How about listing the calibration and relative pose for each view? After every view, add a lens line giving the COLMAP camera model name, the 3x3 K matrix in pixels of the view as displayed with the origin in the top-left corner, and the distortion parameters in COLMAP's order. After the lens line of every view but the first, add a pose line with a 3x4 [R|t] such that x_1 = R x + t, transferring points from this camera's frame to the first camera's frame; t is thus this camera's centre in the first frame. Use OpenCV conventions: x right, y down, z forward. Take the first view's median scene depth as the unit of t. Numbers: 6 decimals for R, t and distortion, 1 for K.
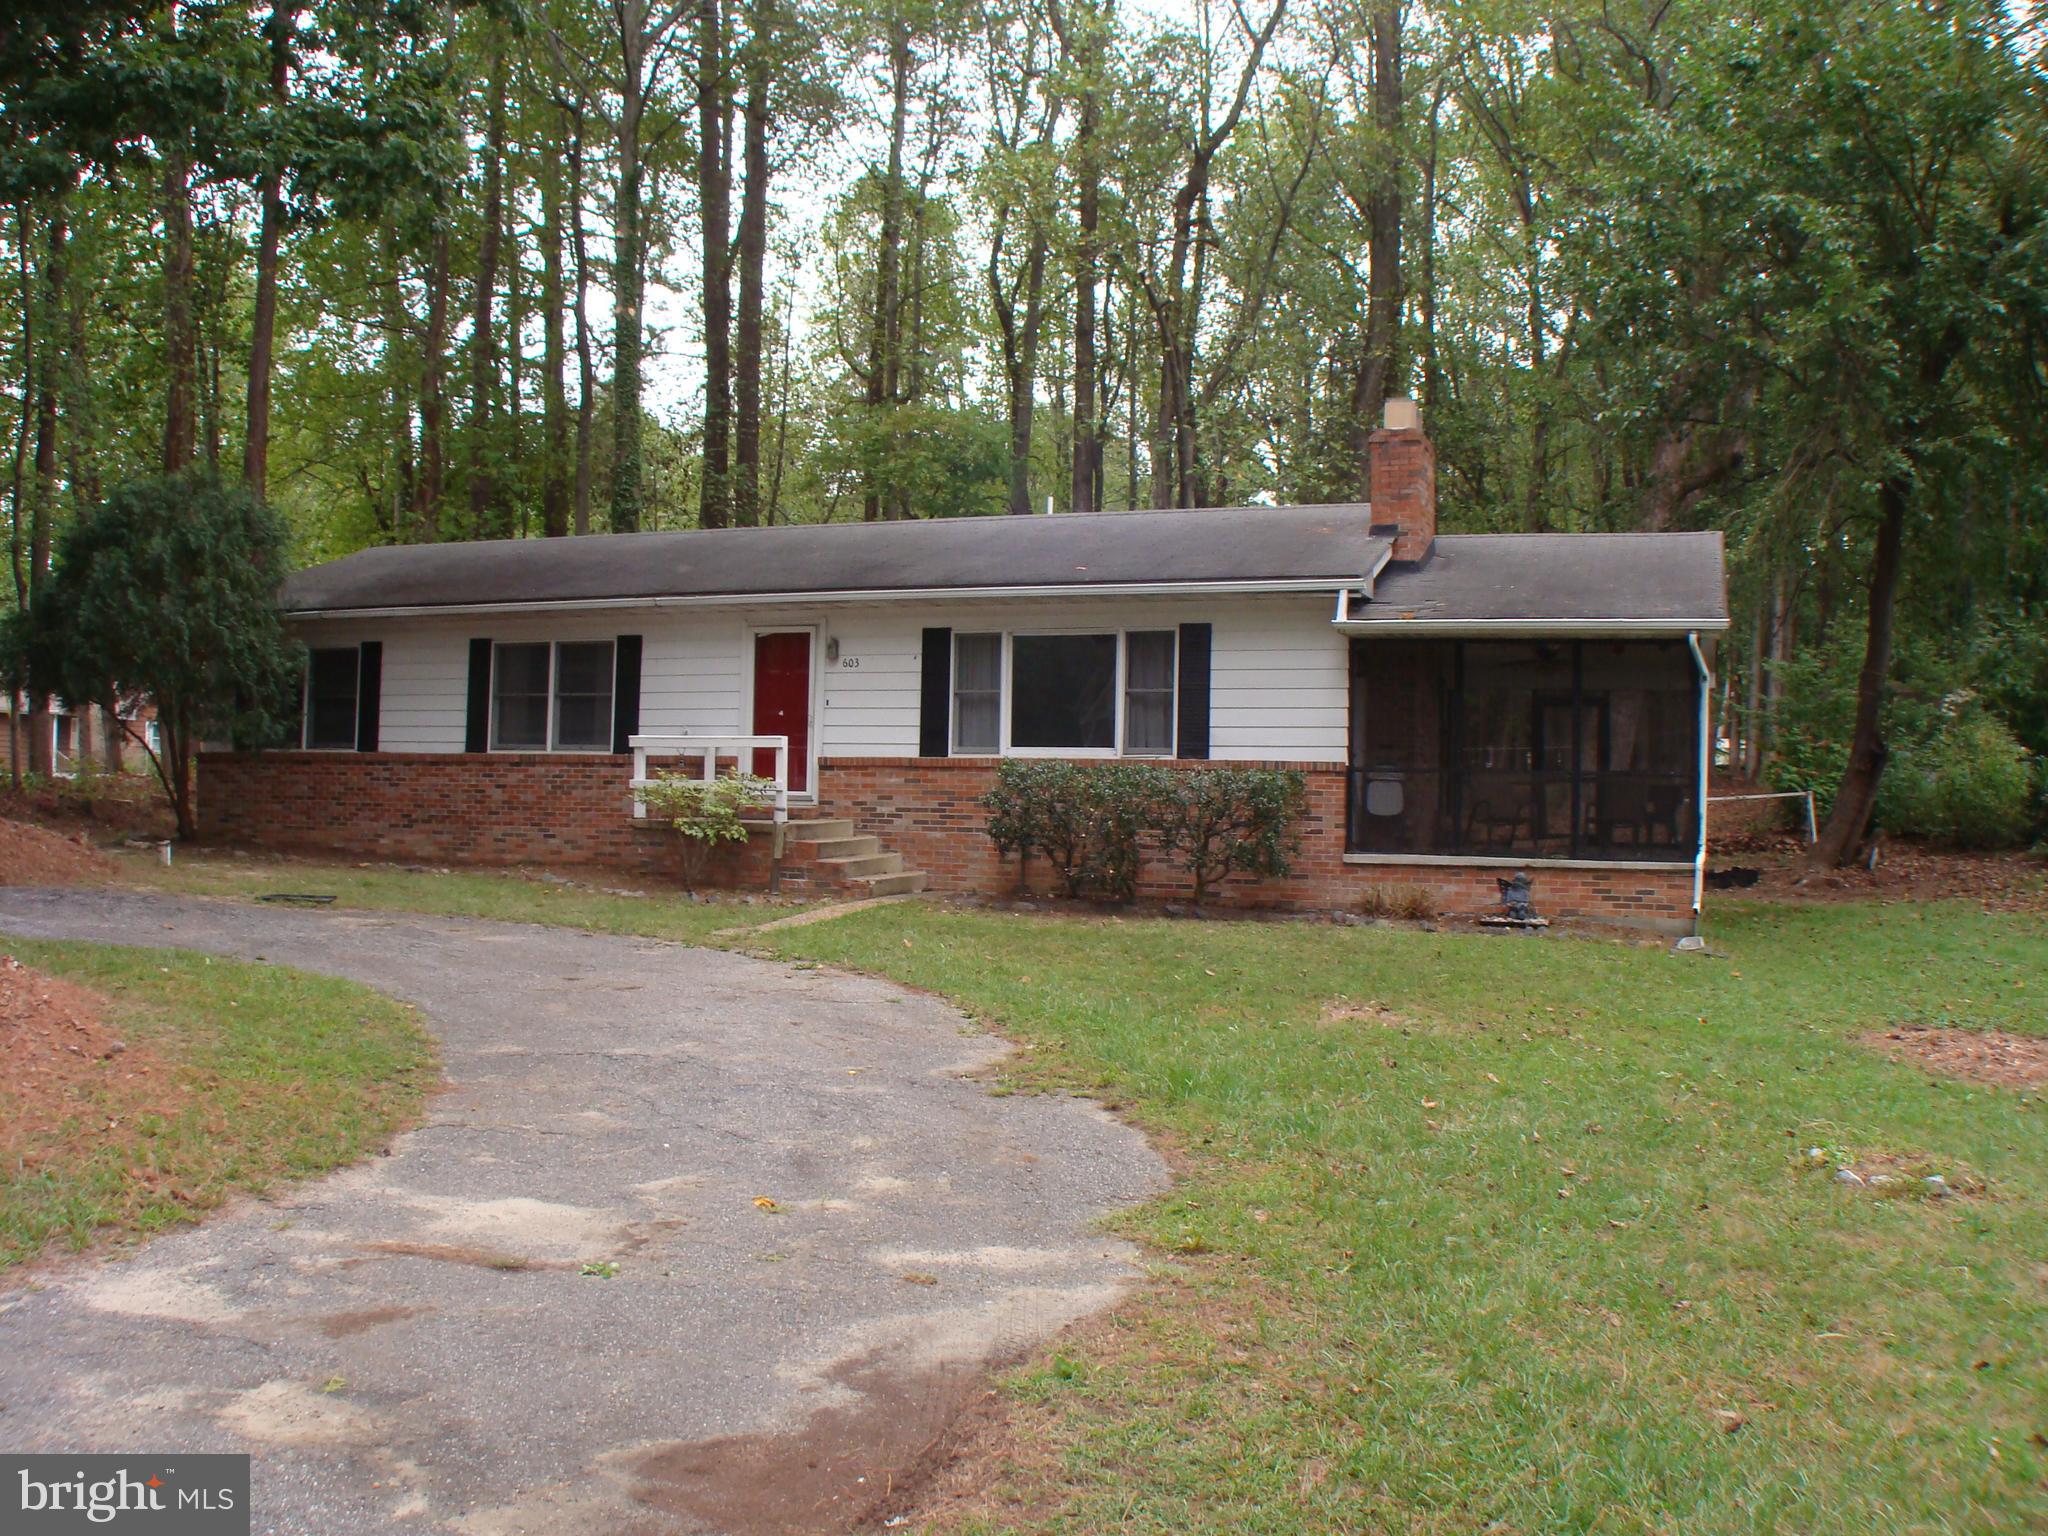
lens RADIAL K [[1823.0, 0, 1037.6], [0, 1823.0, 765.1], [0, 0, 1]] dist [-0.221754, 0.076662]
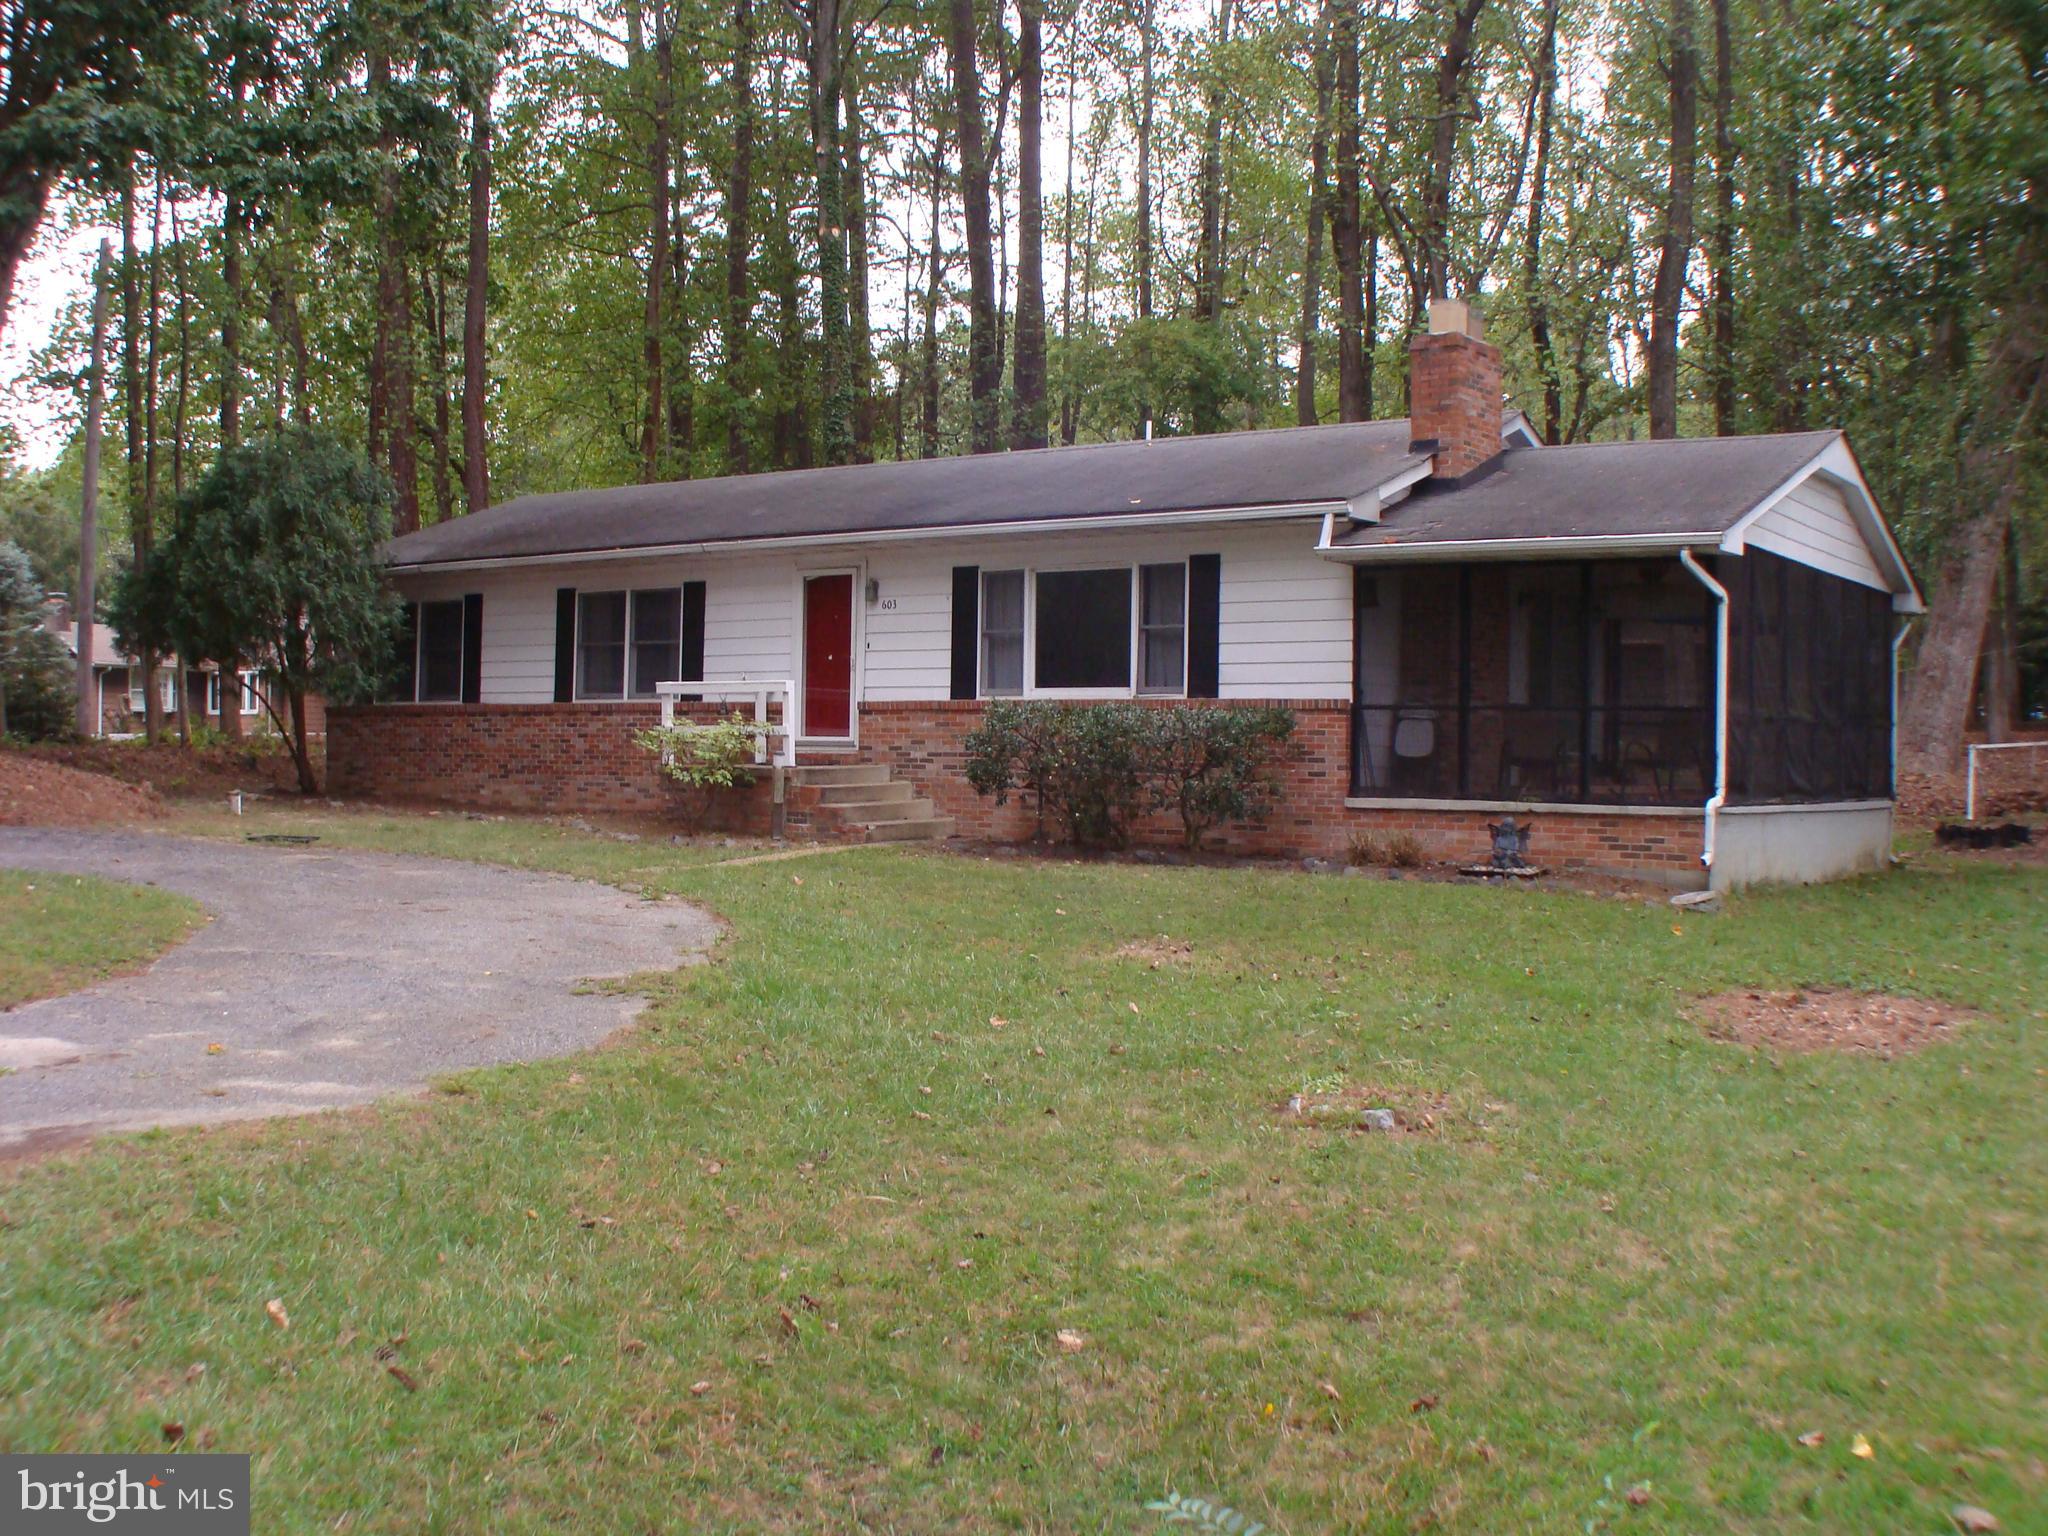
lens RADIAL K [[2103.9, 0, 1016.3], [0, 2103.9, 768.0], [0, 0, 1]] dist [-0.191659, 0.000000]
pose [[0.966880, -0.004490, -0.255191, 0.260913], [0.010379, 0.999710, 0.021734, 0.008005], [0.255019, -0.023662, 0.966646, -0.076999]]
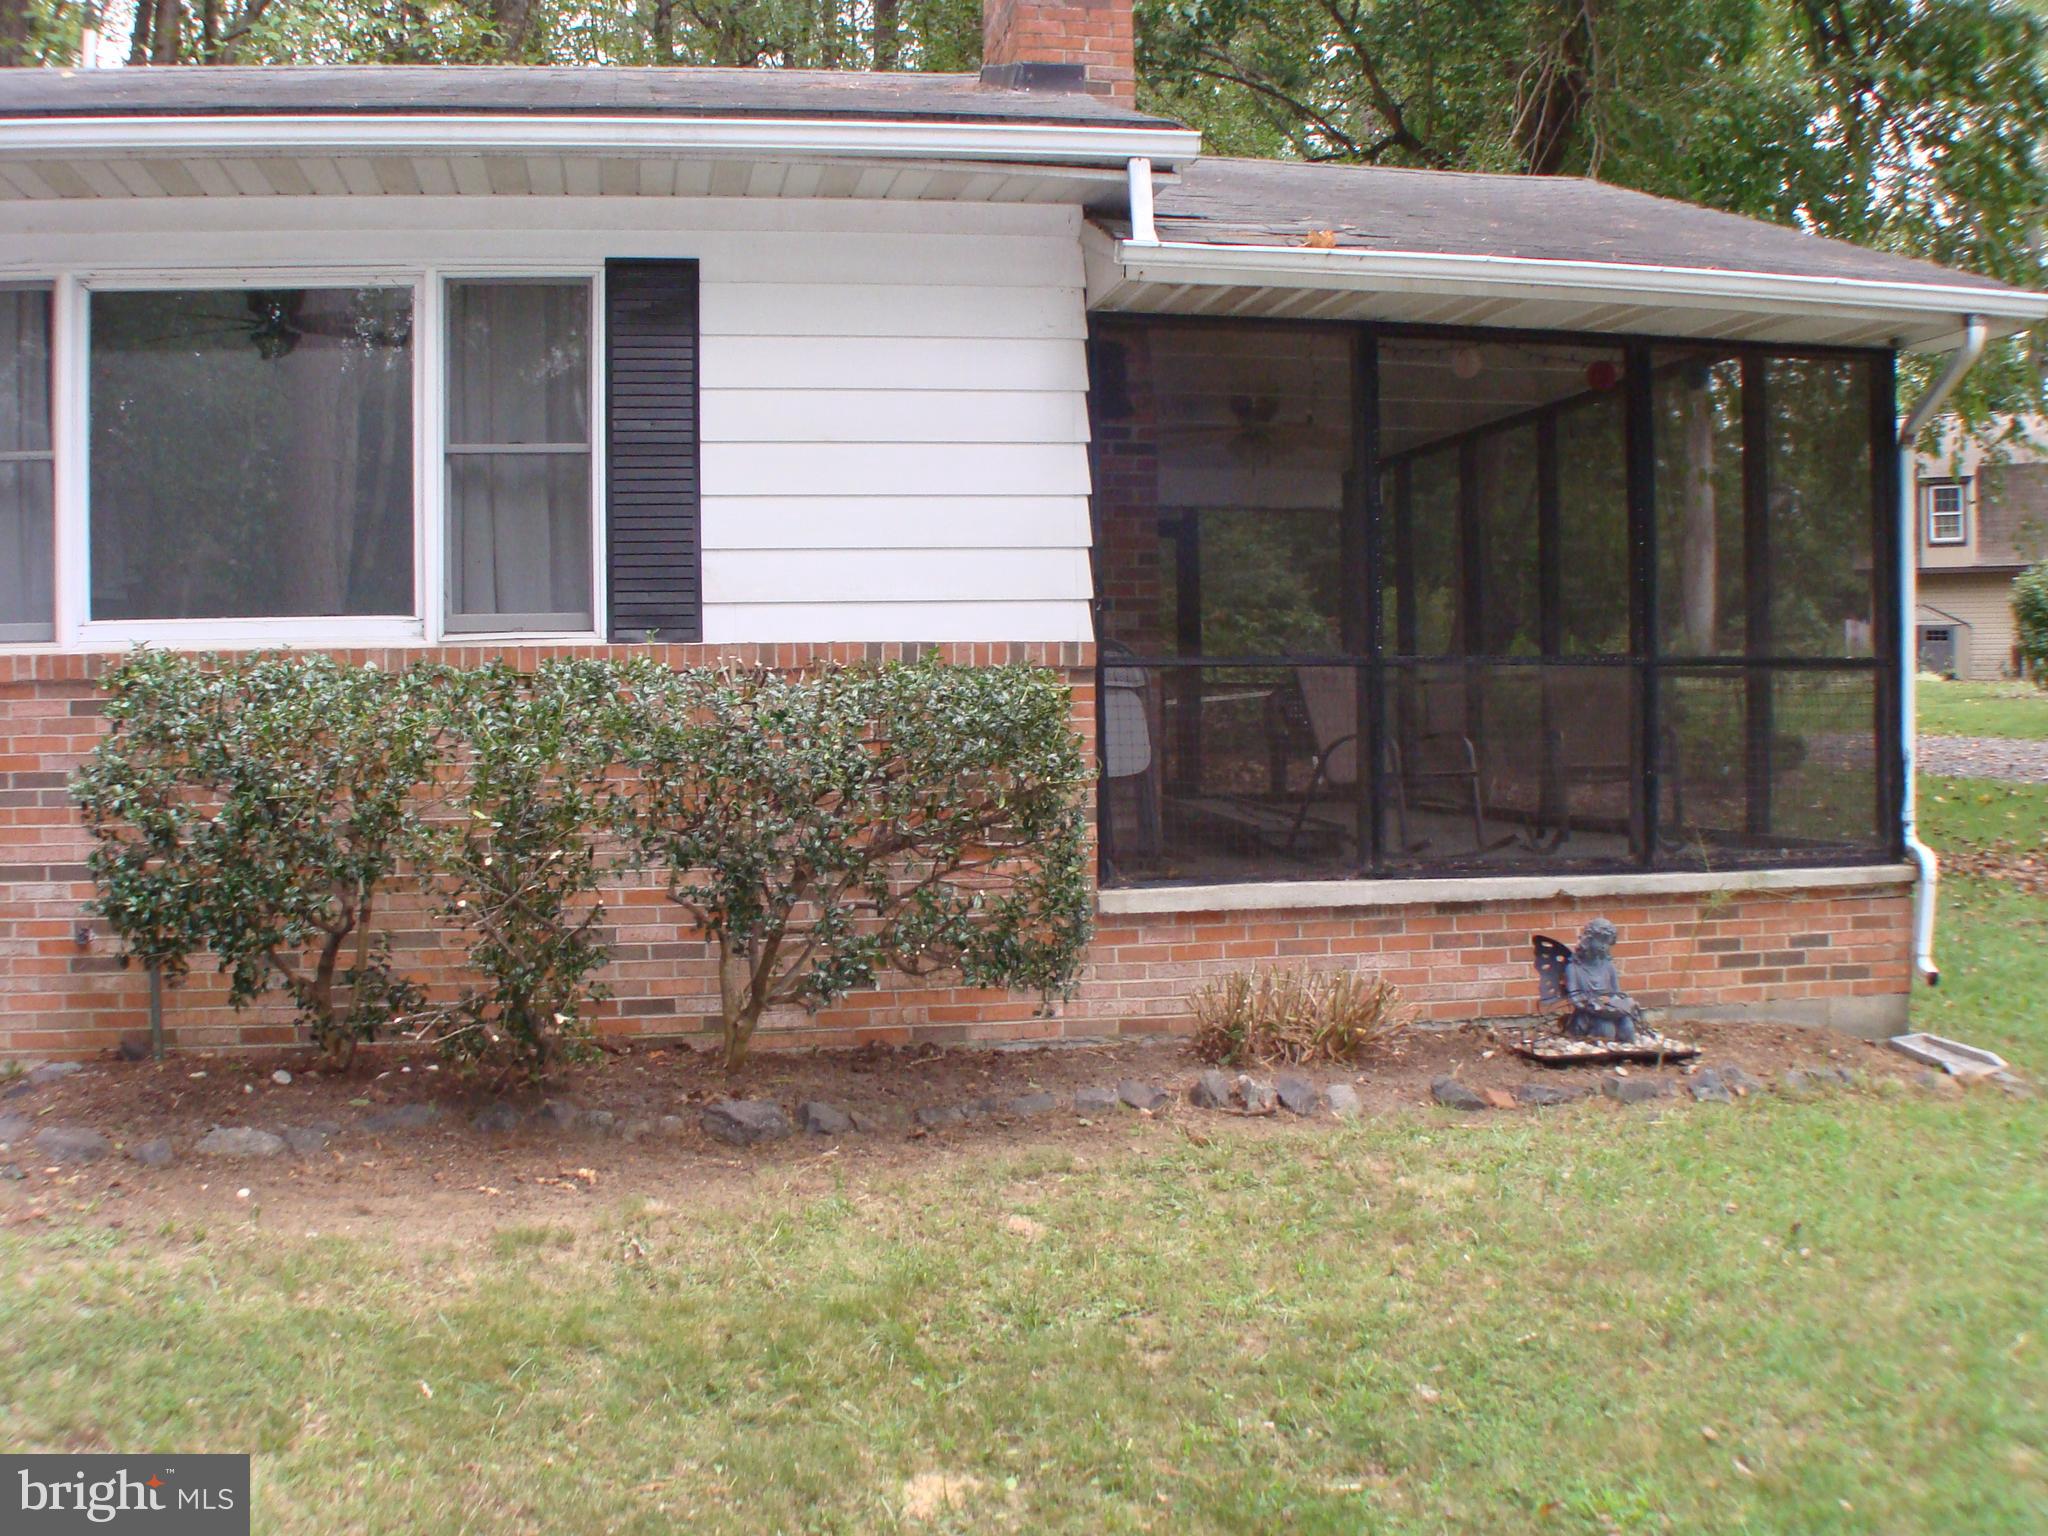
lens RADIAL K [[2103.9, 0, 1025.5], [0, 2103.9, 763.9], [0, 0, 1]] dist [-0.191659, 0.000000]
pose [[0.860670, -0.045013, 0.507170, -0.056904], [0.018380, 0.998182, 0.057402, -0.001684], [-0.508832, -0.040083, 0.859932, 0.595335]]
